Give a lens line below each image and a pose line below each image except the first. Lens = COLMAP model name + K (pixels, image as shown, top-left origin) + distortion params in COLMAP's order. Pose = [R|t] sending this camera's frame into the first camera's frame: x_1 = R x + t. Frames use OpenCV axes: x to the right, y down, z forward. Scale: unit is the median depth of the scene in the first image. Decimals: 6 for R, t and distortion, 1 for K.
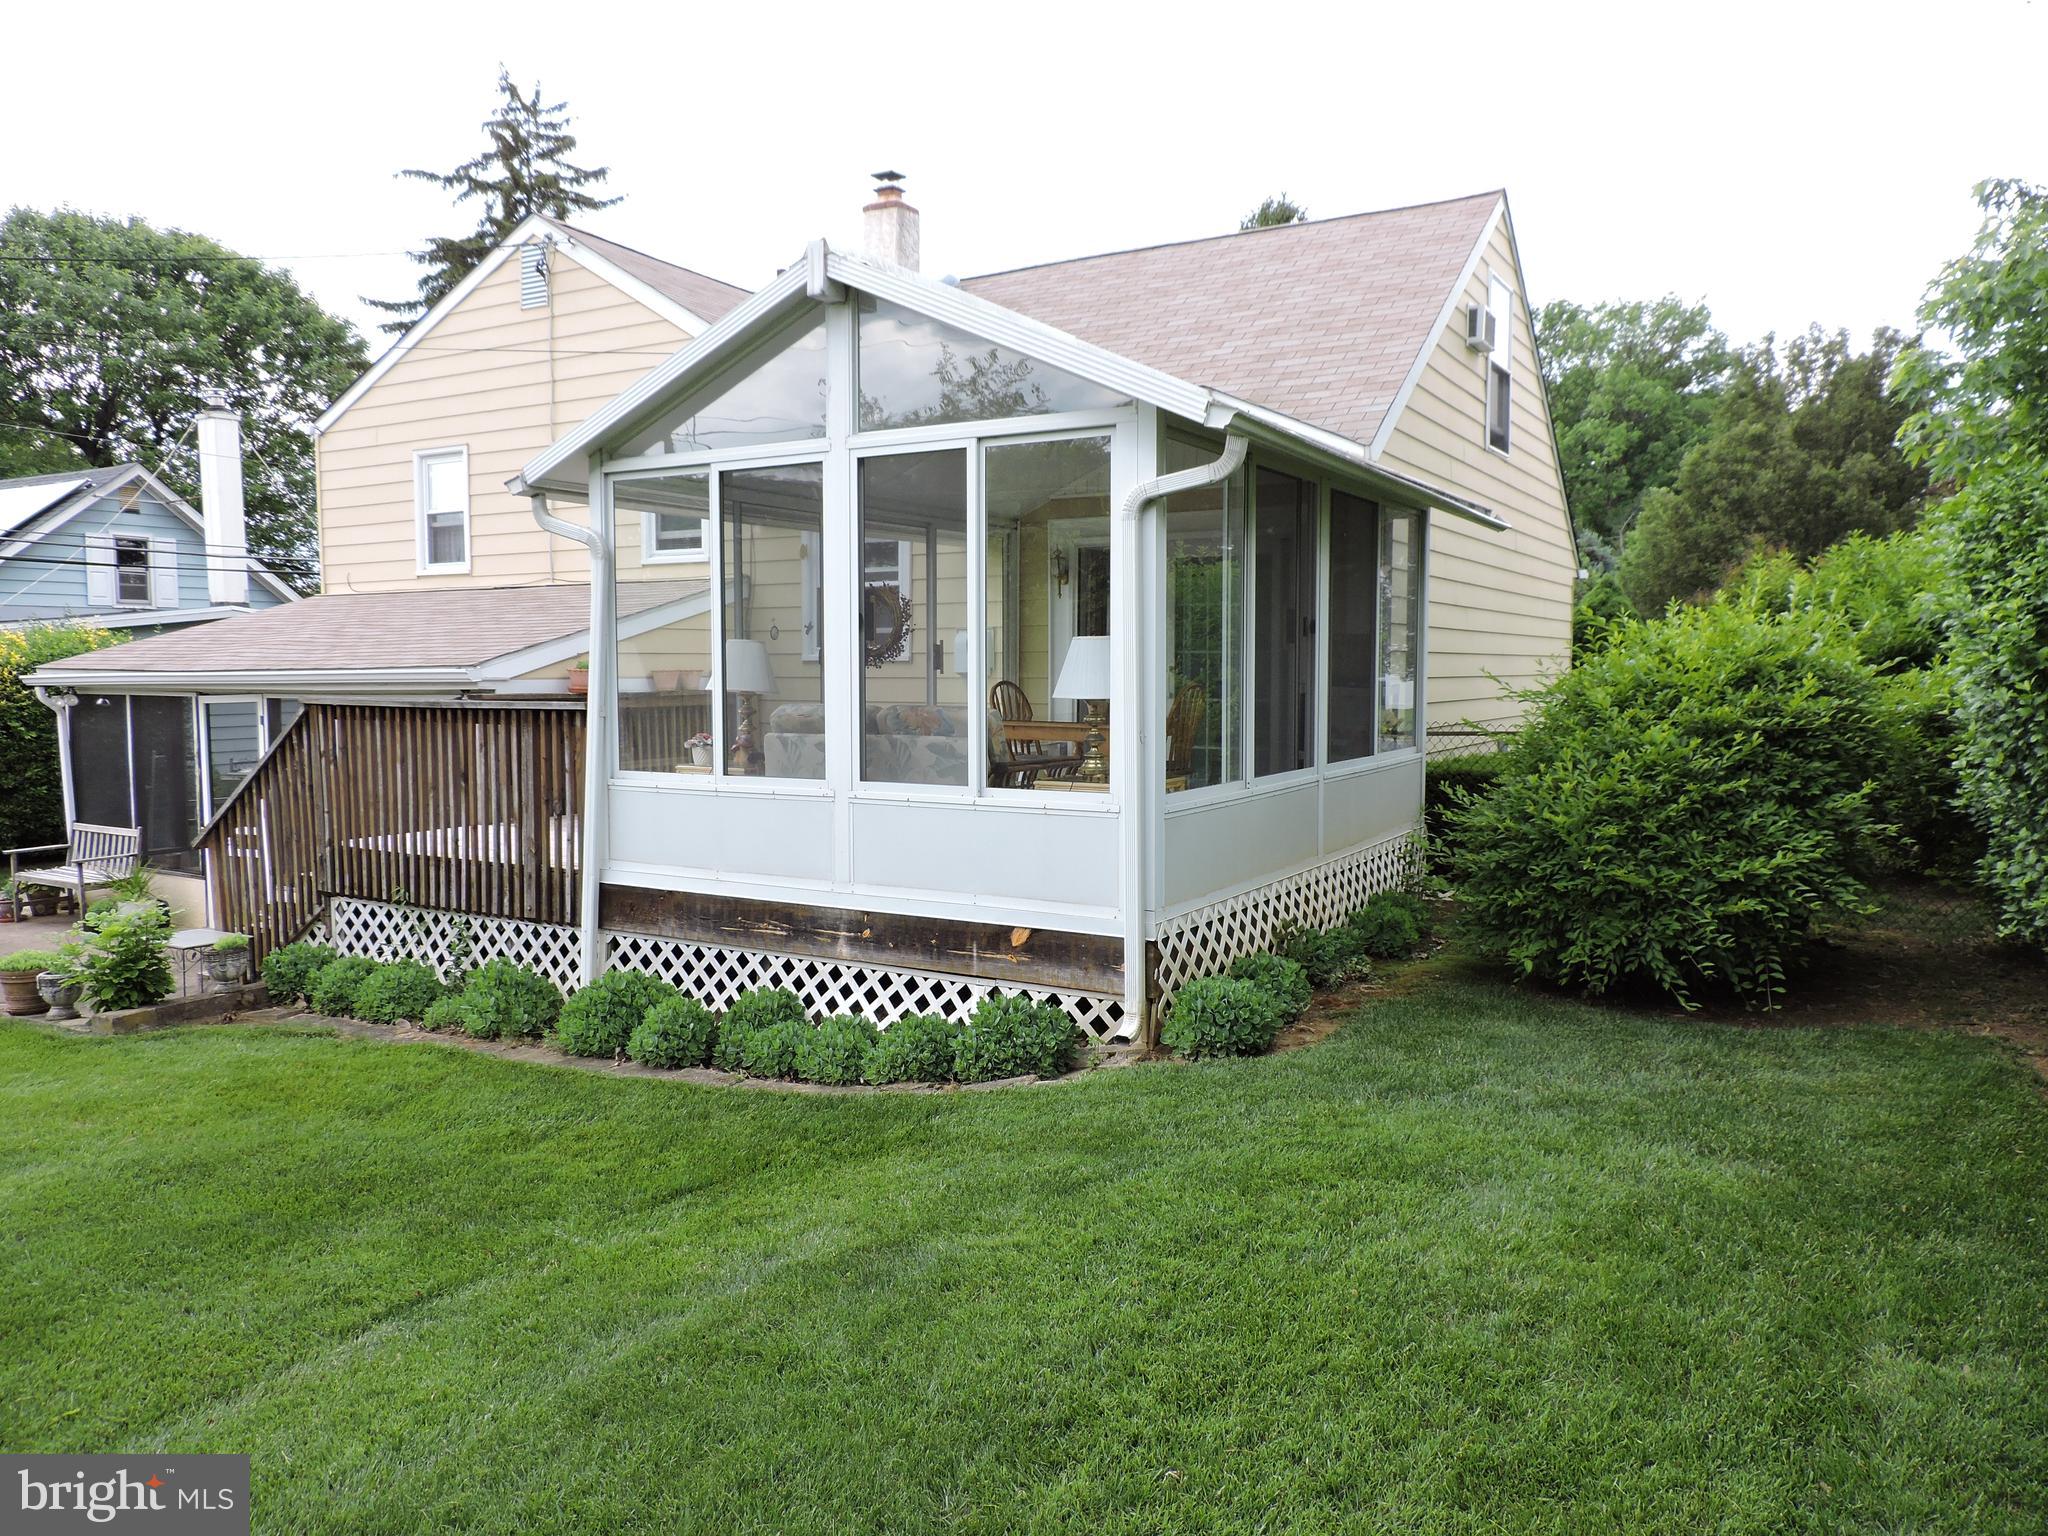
lens RADIAL K [[1449.7, 0, 1022.9], [0, 1449.7, 772.6], [0, 0, 1]] dist [-0.010124, -0.006349]
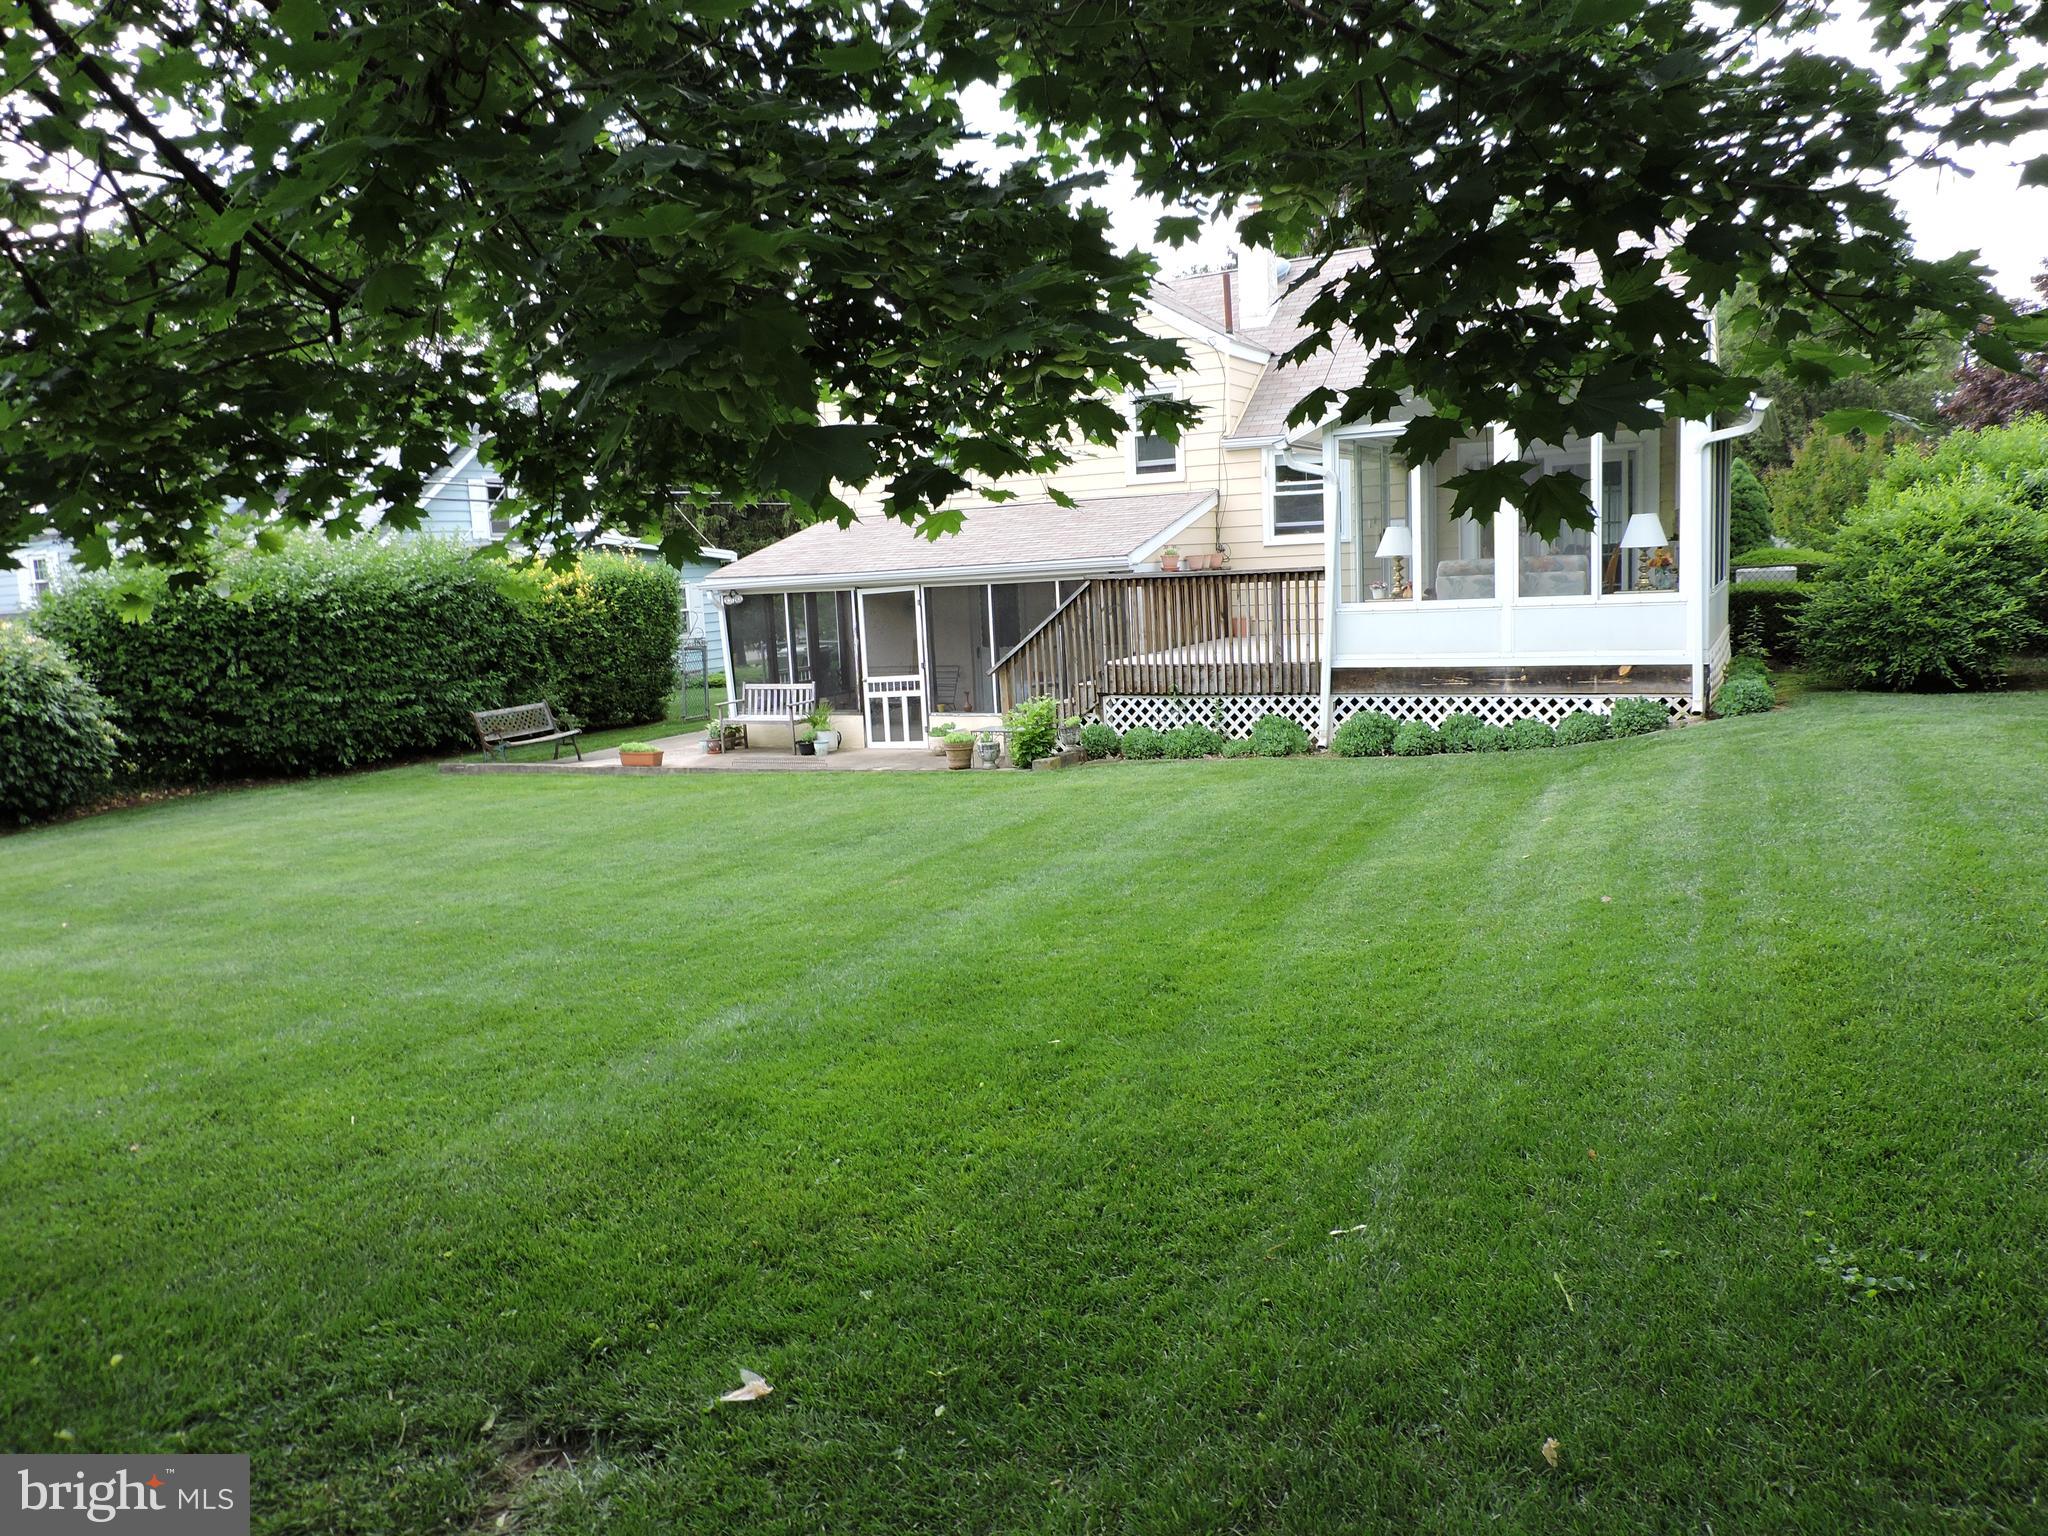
lens RADIAL K [[1459.3, 0, 1030.4], [0, 1459.3, 771.5], [0, 0, 1]] dist [-0.025353, 0.016333]
pose [[0.997752, -0.053749, 0.040034, -0.820416], [0.050934, 0.996364, 0.068295, 0.069410], [-0.043559, -0.066102, 0.996862, -0.856749]]
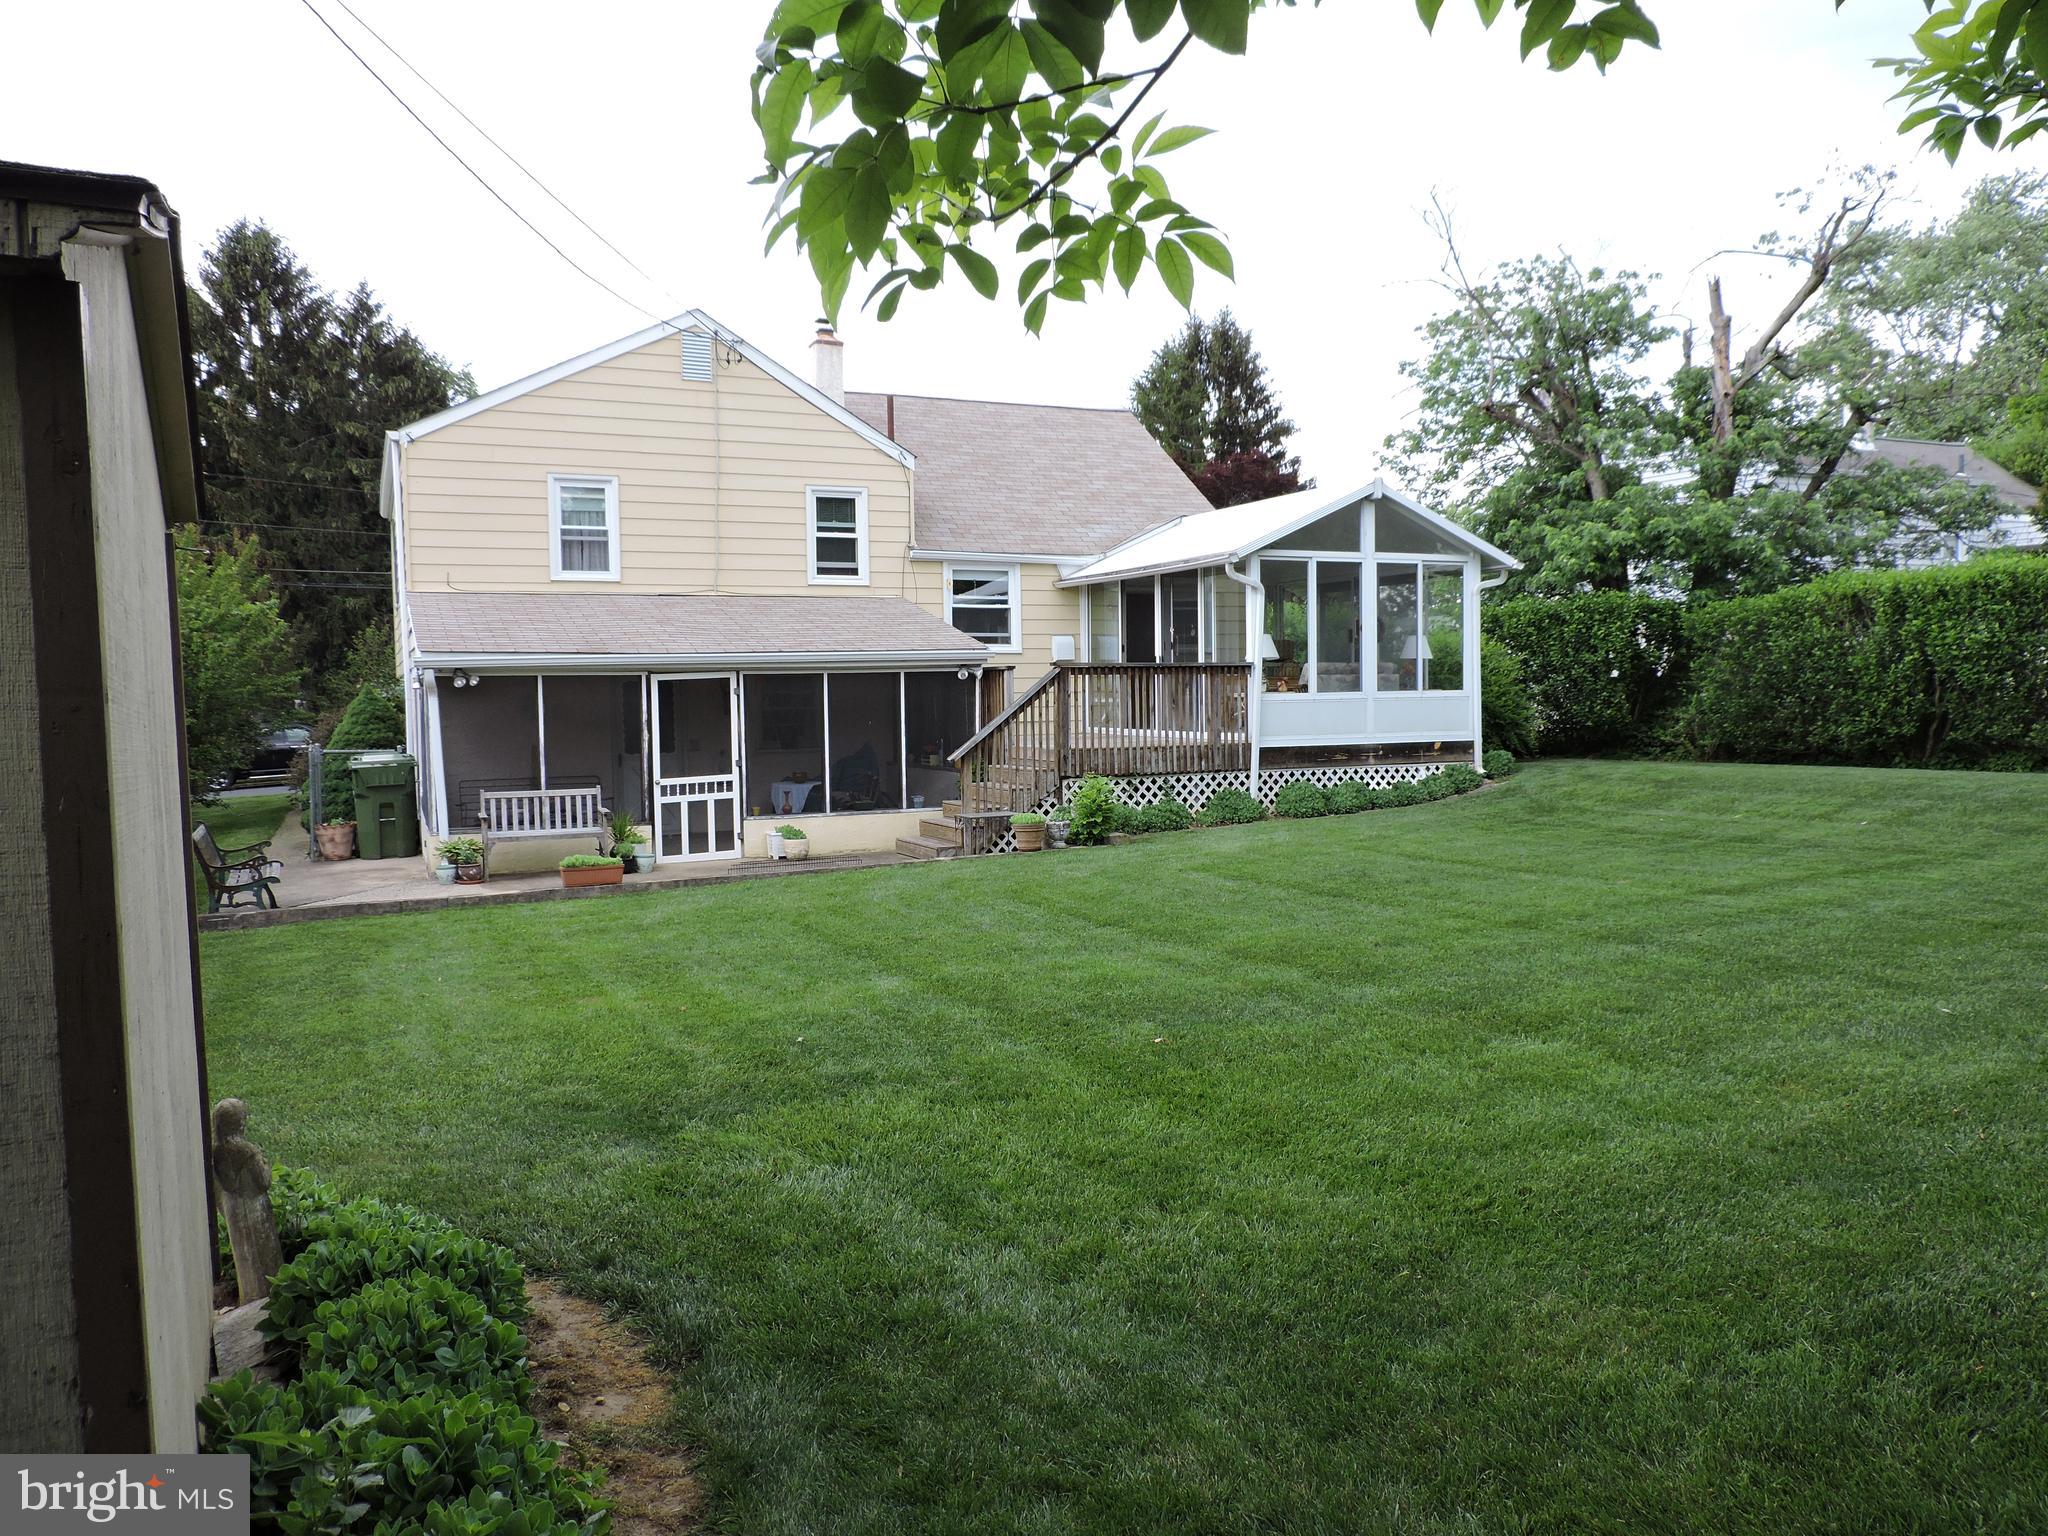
lens RADIAL K [[1459.3, 0, 1030.4], [0, 1459.3, 771.5], [0, 0, 1]] dist [-0.025353, 0.016333]
pose [[0.572751, -0.051287, 0.818124, -2.474273], [0.073212, 0.997253, 0.011262, 0.069930], [-0.816454, 0.053446, 0.574932, 0.053499]]
